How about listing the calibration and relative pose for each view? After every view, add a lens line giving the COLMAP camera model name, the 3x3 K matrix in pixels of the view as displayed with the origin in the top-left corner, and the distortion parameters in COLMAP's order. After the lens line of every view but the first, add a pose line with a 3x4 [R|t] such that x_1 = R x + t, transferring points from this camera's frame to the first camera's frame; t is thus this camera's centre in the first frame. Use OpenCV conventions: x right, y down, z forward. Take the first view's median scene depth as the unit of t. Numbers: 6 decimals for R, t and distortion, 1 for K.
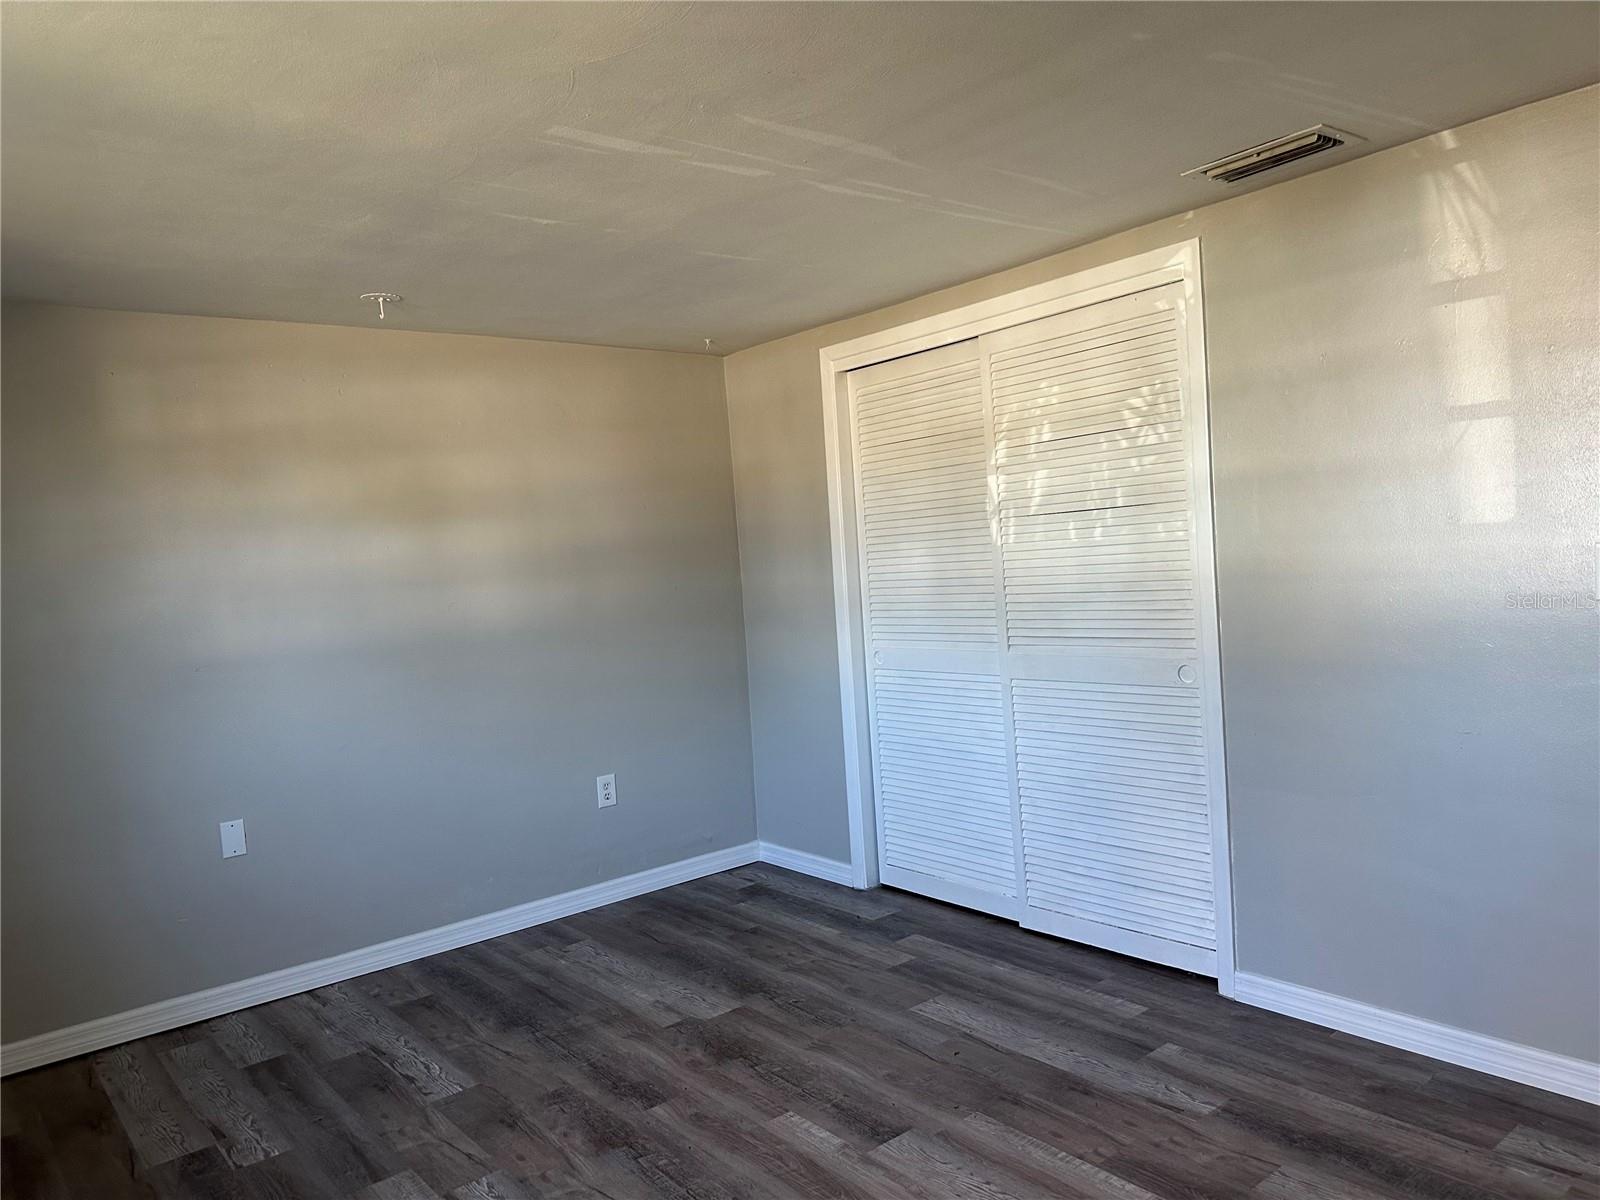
lens RADIAL K [[1120.9, 0, 800.6], [0, 1120.9, 620.2], [0, 0, 1]] dist [0.075597, -0.074665]
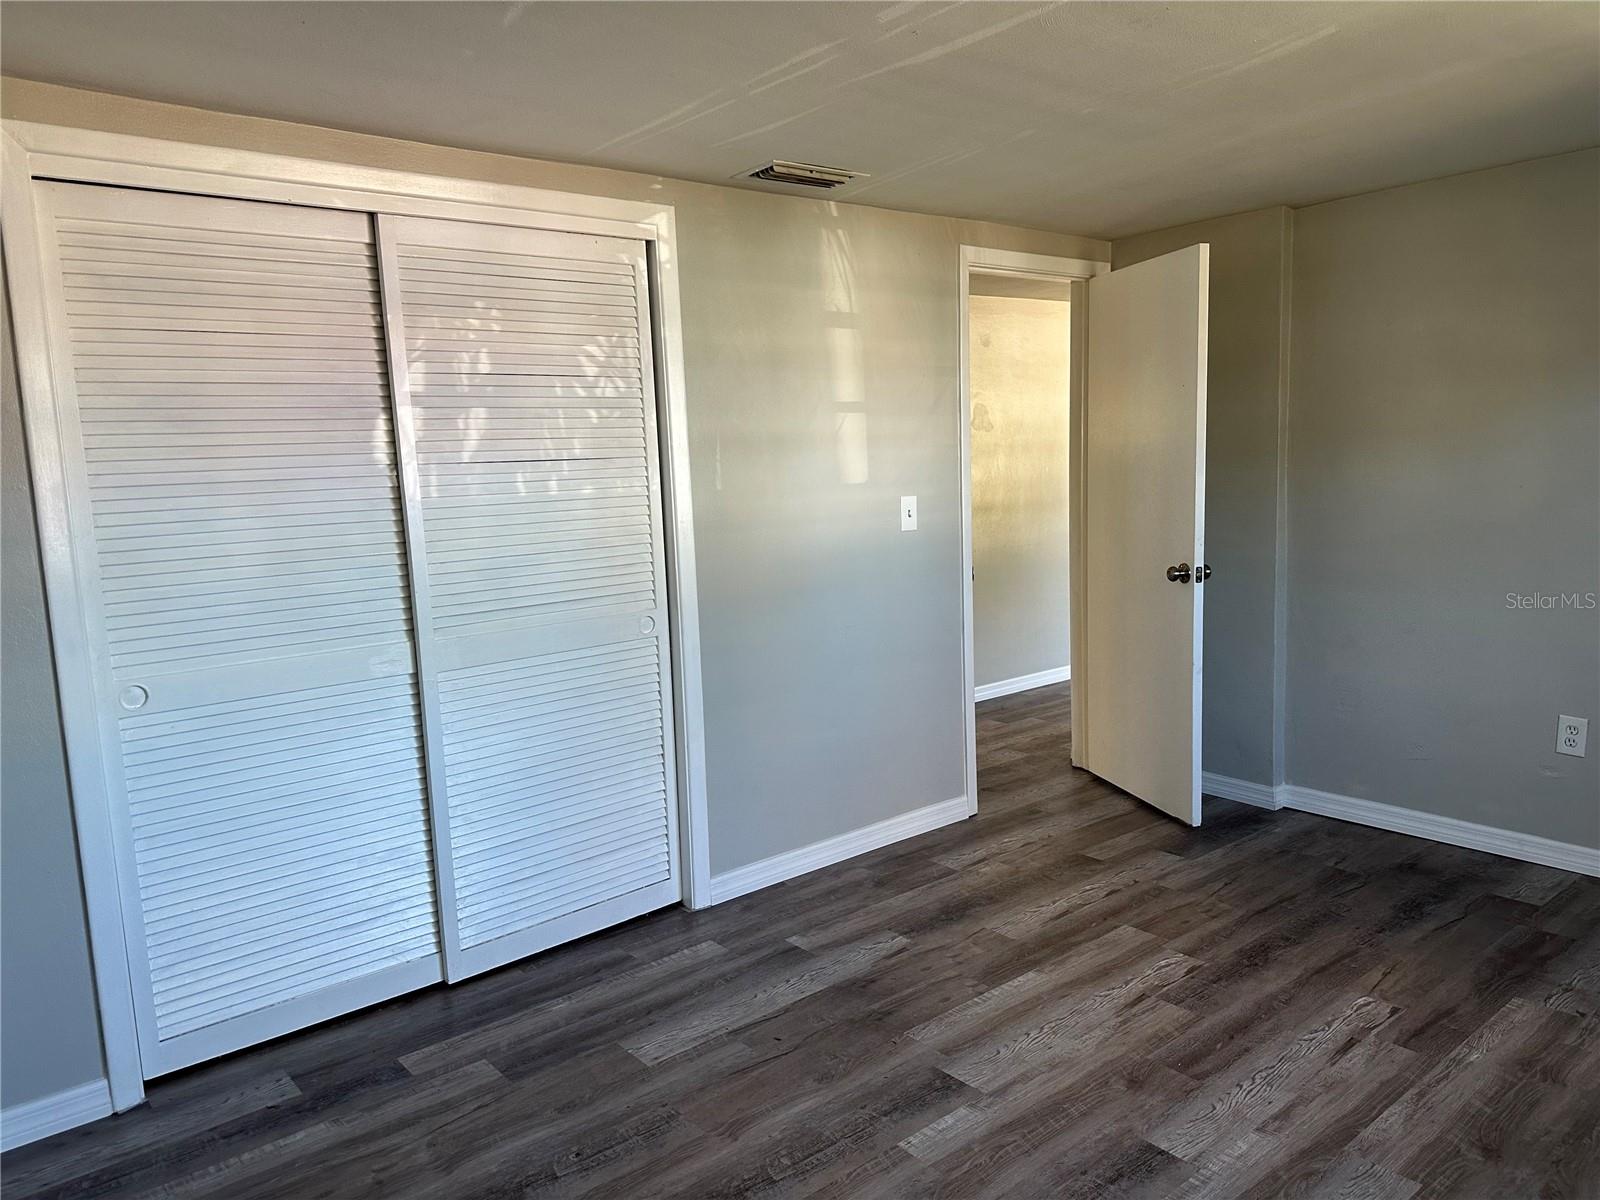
lens RADIAL K [[1122.6, 0, 814.4], [0, 1122.6, 612.3], [0, 0, 1]] dist [0.158451, -0.192393]
pose [[-0.011007, -0.074115, 0.997189, -0.683216], [0.095025, 0.992659, 0.074827, -0.026495], [-0.995414, 0.095582, -0.003883, 0.837855]]
